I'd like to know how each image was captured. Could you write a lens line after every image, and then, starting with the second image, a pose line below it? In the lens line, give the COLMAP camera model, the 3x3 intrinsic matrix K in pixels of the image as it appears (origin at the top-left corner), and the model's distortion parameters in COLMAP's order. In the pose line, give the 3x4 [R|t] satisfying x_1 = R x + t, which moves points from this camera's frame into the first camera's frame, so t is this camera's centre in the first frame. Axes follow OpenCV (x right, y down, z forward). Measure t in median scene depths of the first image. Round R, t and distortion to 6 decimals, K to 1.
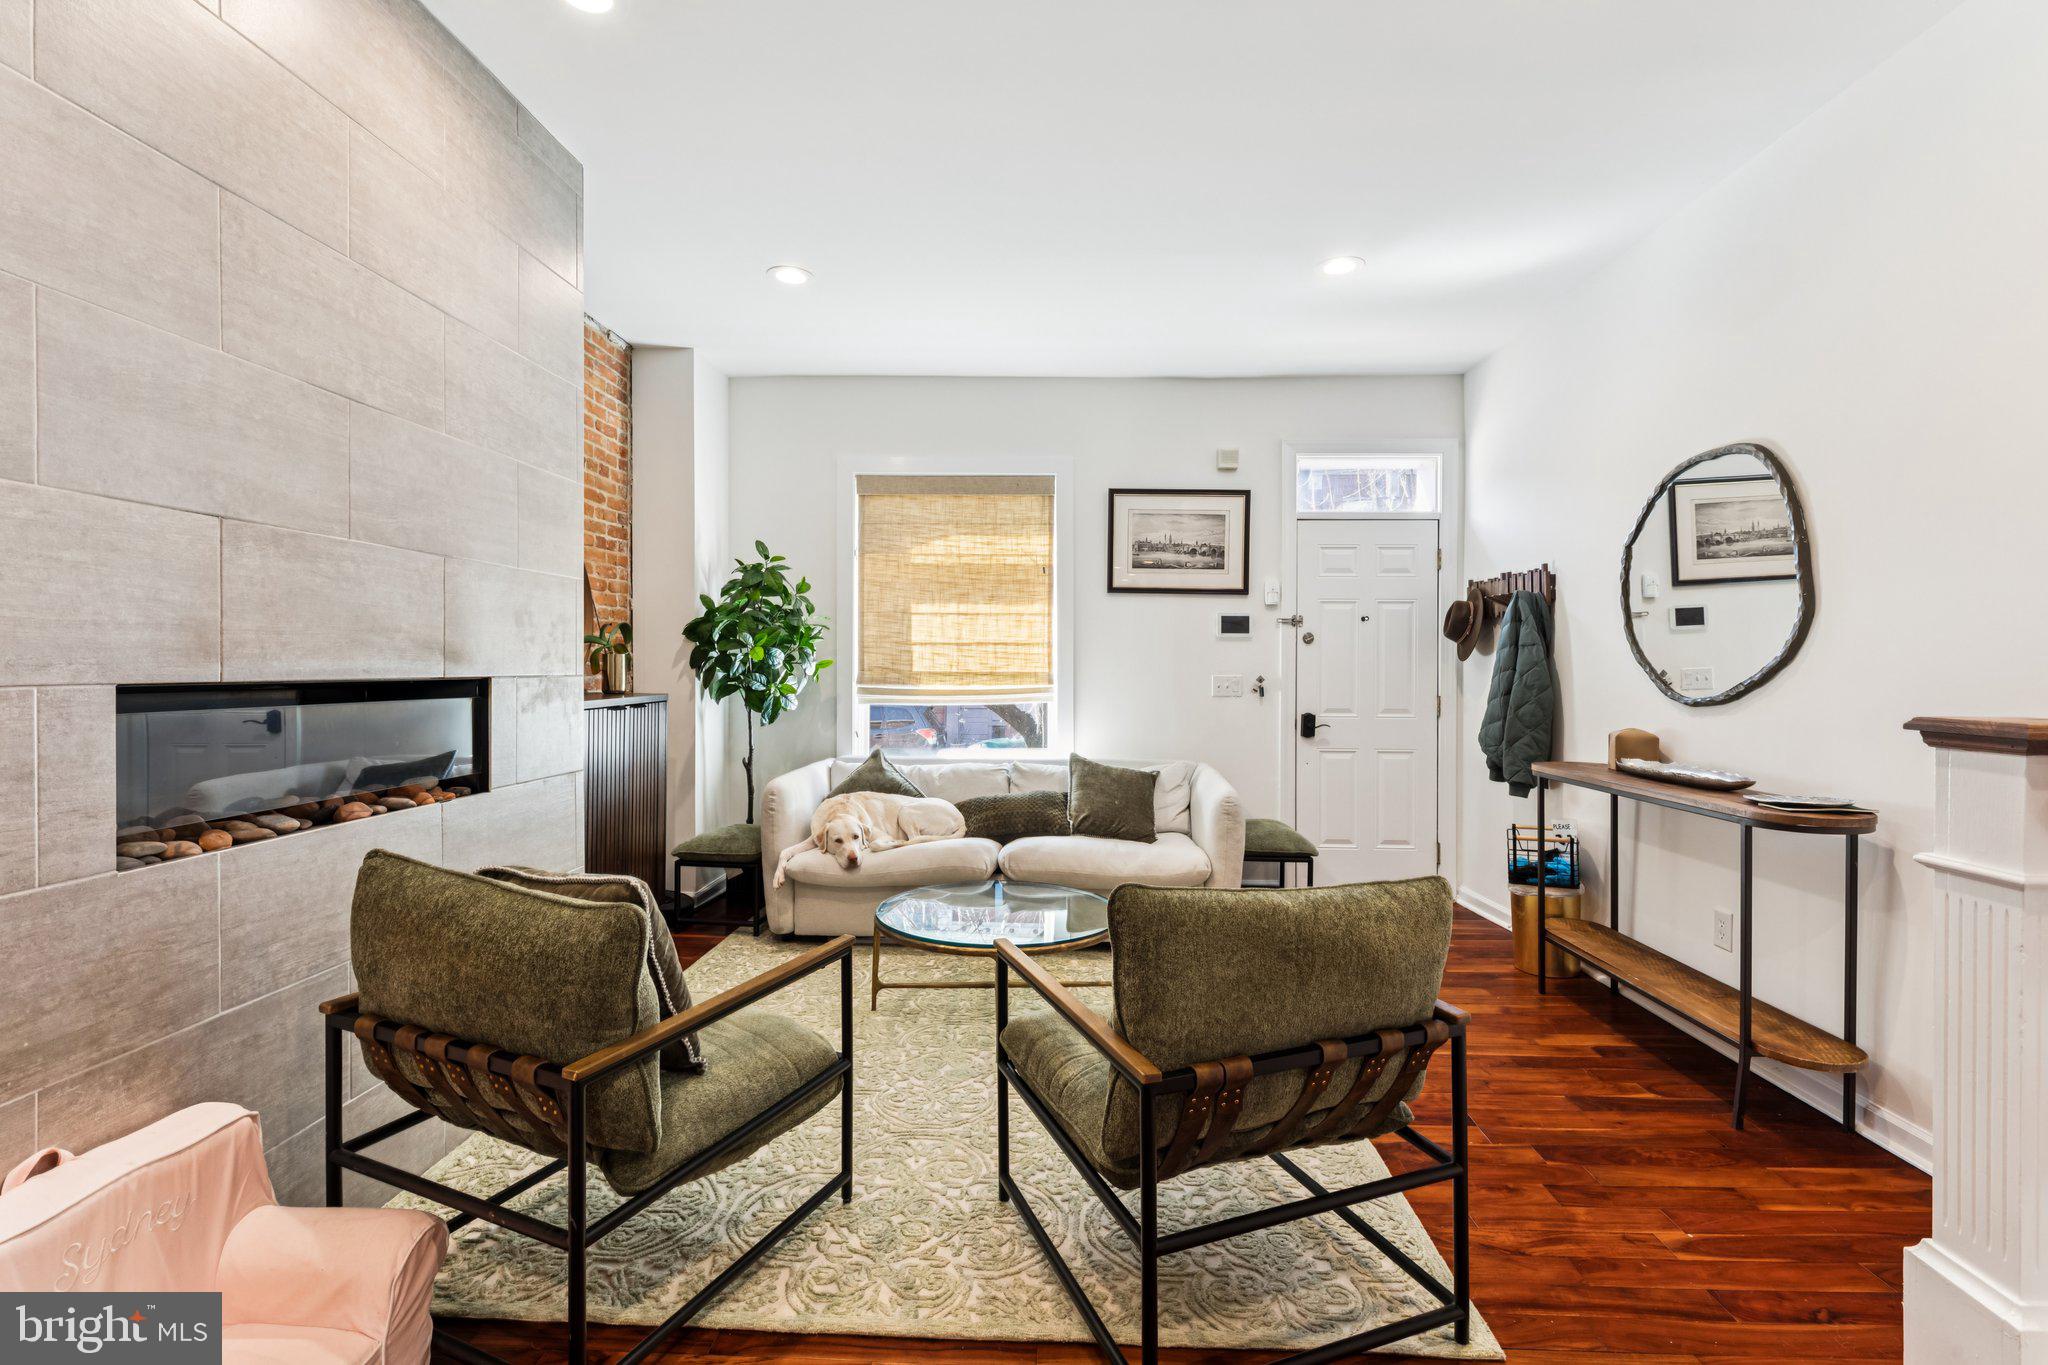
lens RADIAL K [[930.9, 0, 1033.4], [0, 930.9, 672.8], [0, 0, 1]] dist [0.007769, -0.001860]
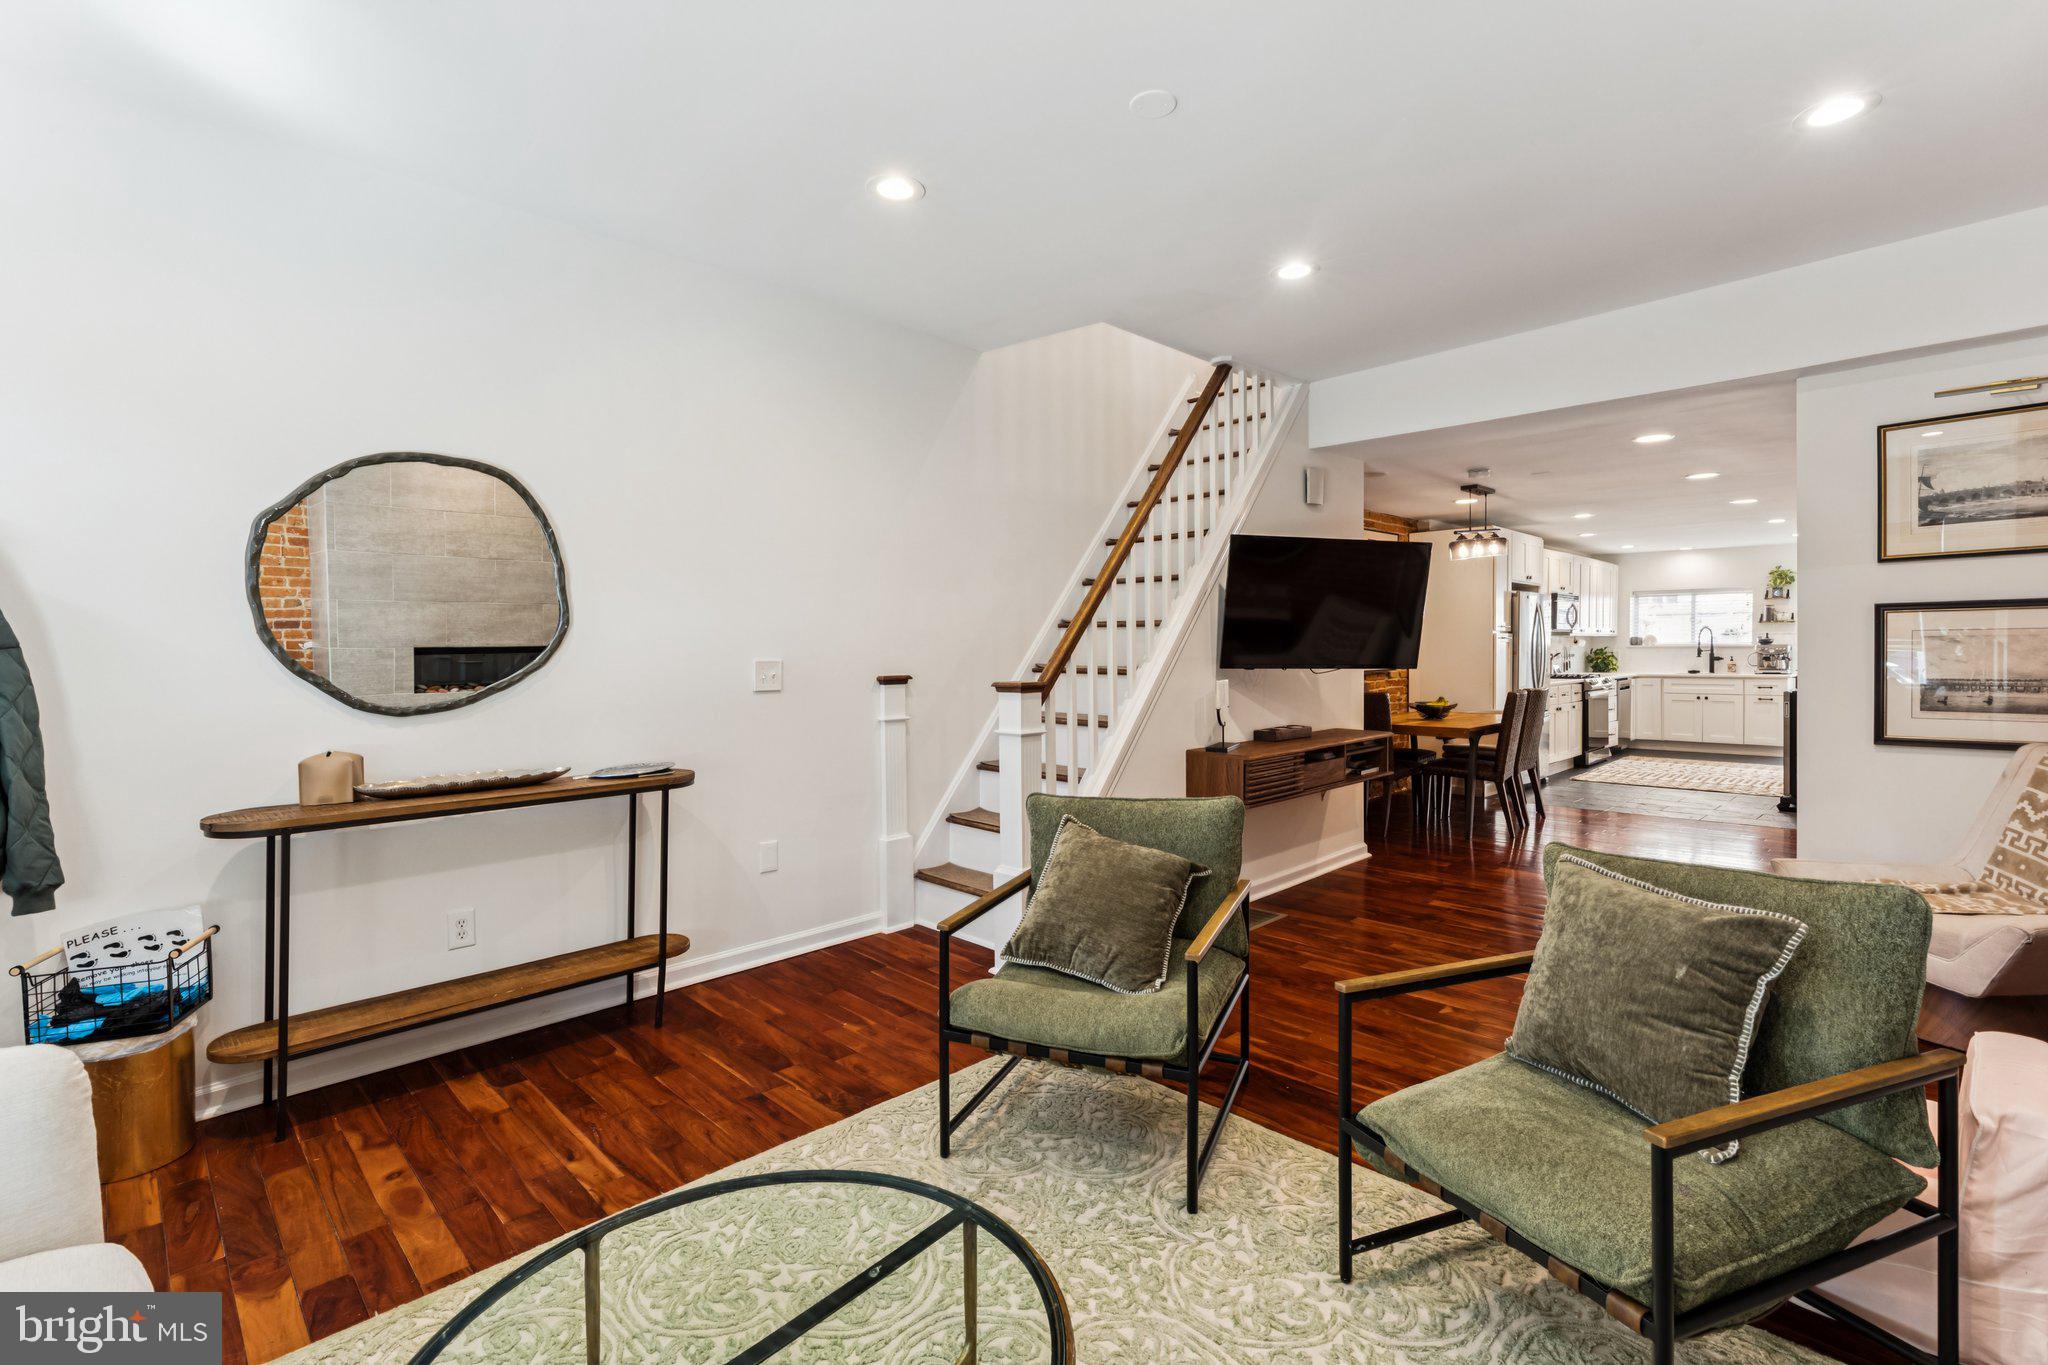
lens RADIAL K [[930.9, 0, 1026.3], [0, 930.9, 670.8], [0, 0, 1]] dist [0.007769, -0.001860]
pose [[-0.726610, -0.009861, 0.686980, -0.321880], [0.014837, 0.999439, 0.030039, -0.024290], [-0.686890, 0.032019, -0.726055, 1.012312]]
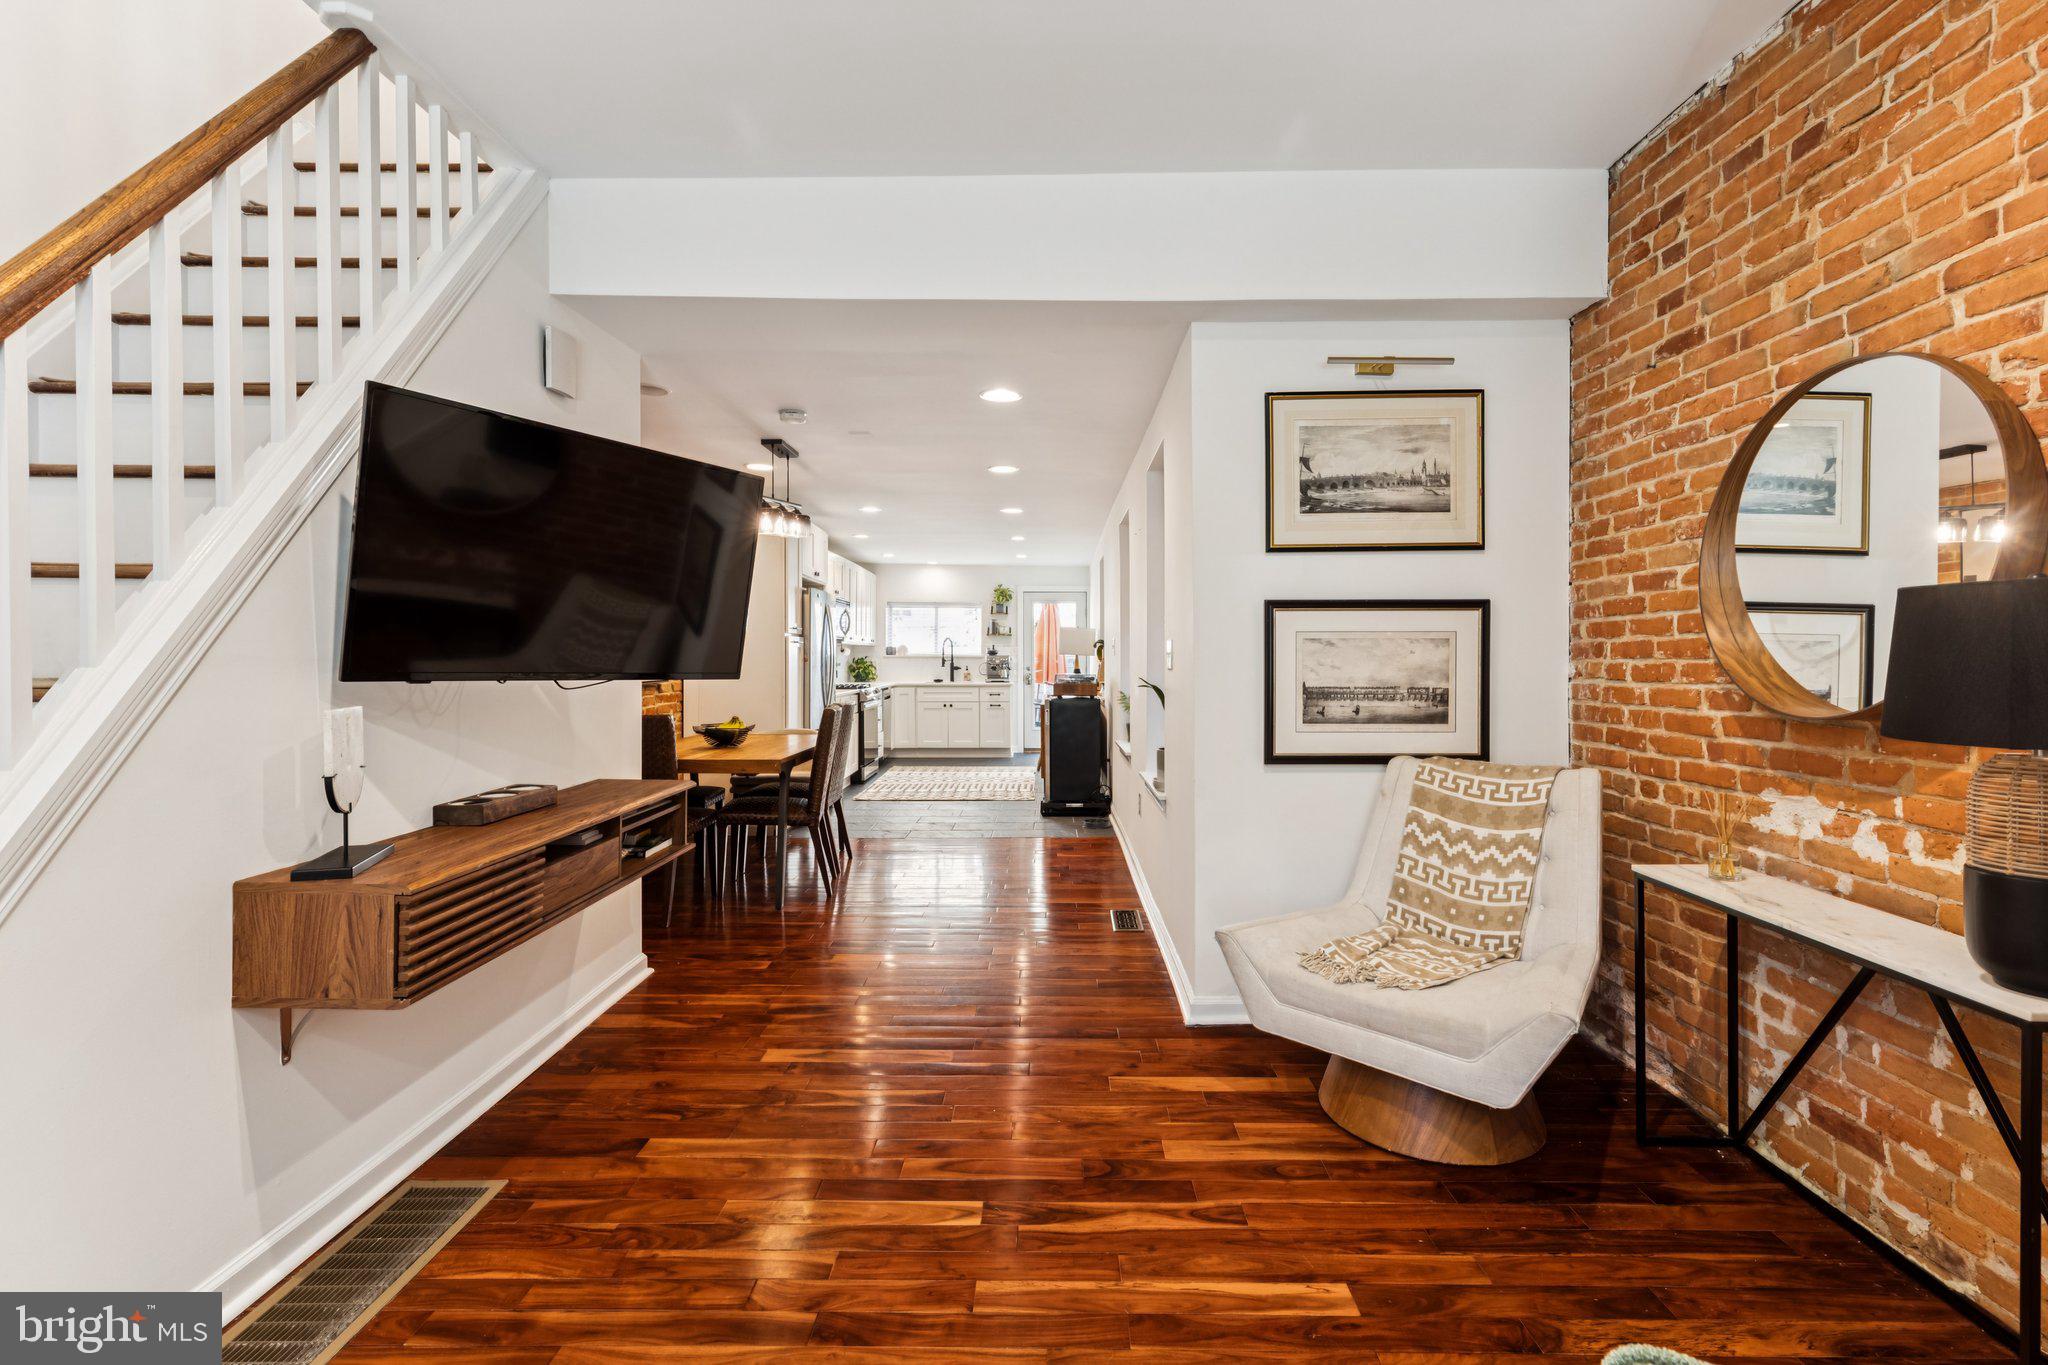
lens RADIAL K [[930.9, 0, 1031.8], [0, 930.9, 665.0], [0, 0, 1]] dist [0.007769, -0.001860]
pose [[-0.999757, -0.000953, -0.022035, -0.073583], [-0.001338, 0.999846, 0.017493, -0.008370], [0.022015, 0.017518, -0.999604, 0.531265]]
